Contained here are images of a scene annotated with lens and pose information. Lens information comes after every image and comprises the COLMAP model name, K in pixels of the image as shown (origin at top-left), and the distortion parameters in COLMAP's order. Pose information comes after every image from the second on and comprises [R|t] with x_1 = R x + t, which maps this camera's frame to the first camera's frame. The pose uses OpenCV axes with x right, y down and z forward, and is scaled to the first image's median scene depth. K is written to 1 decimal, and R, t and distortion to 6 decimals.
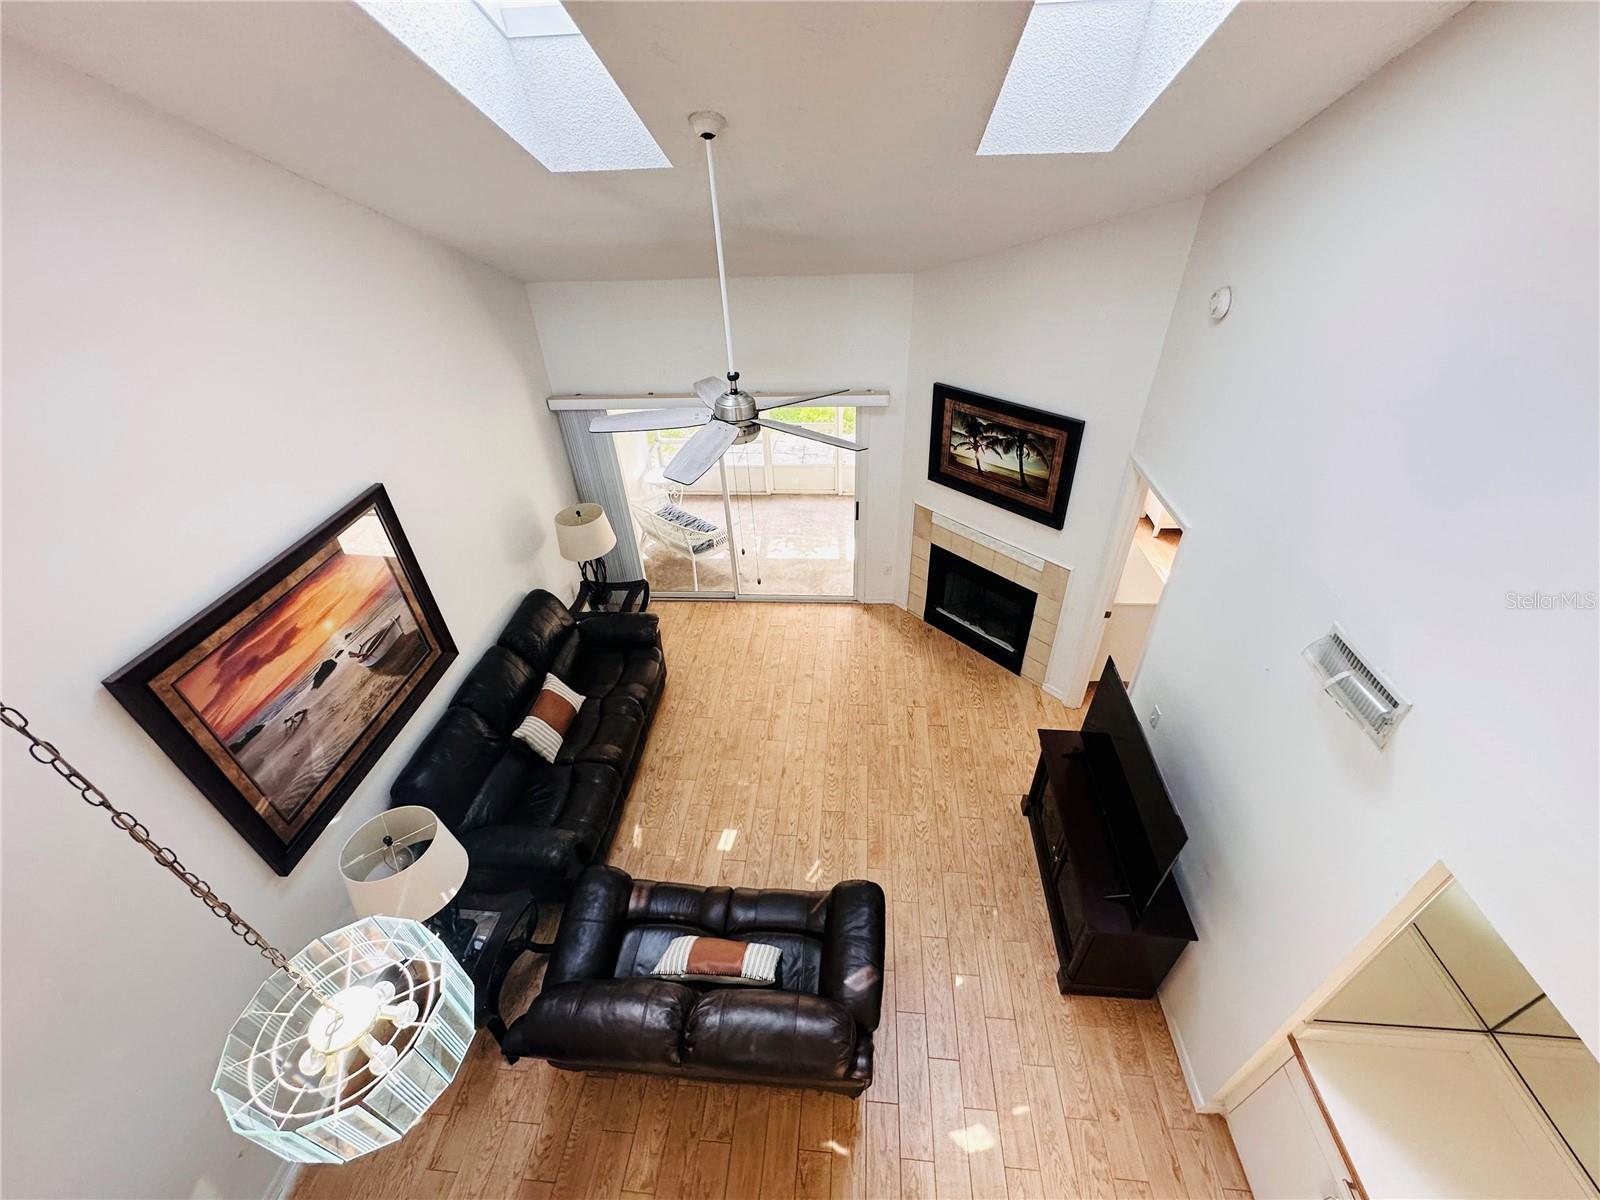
lens RADIAL K [[642.6, 0, 800.9], [0, 642.6, 595.7], [0, 0, 1]] dist [-0.002227, 0.000017]
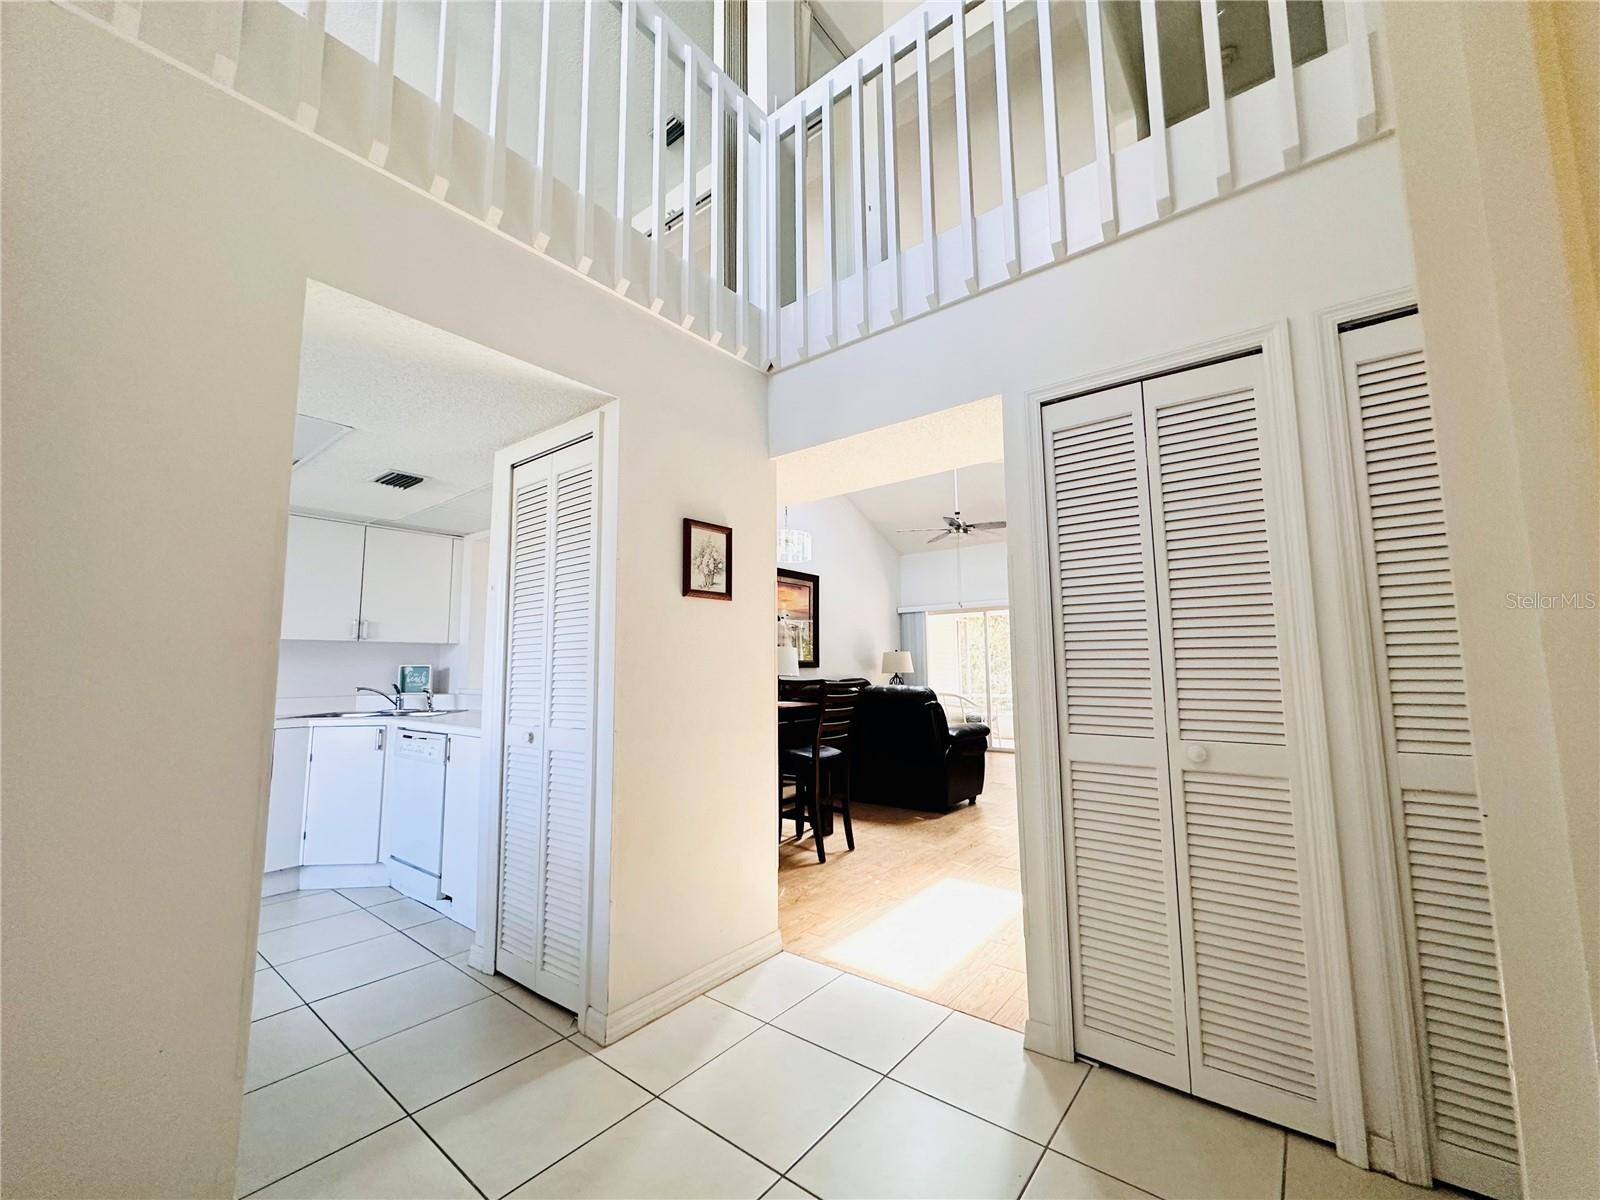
lens RADIAL K [[642.6, 0, 800.9], [0, 642.6, 595.7], [0, 0, 1]] dist [-0.002227, 0.000017]
pose [[0.833680, -0.028859, -0.551493, 0.495581], [-0.345578, 0.751683, -0.561737, 0.990700], [0.430759, 0.658893, 0.616690, -0.382171]]
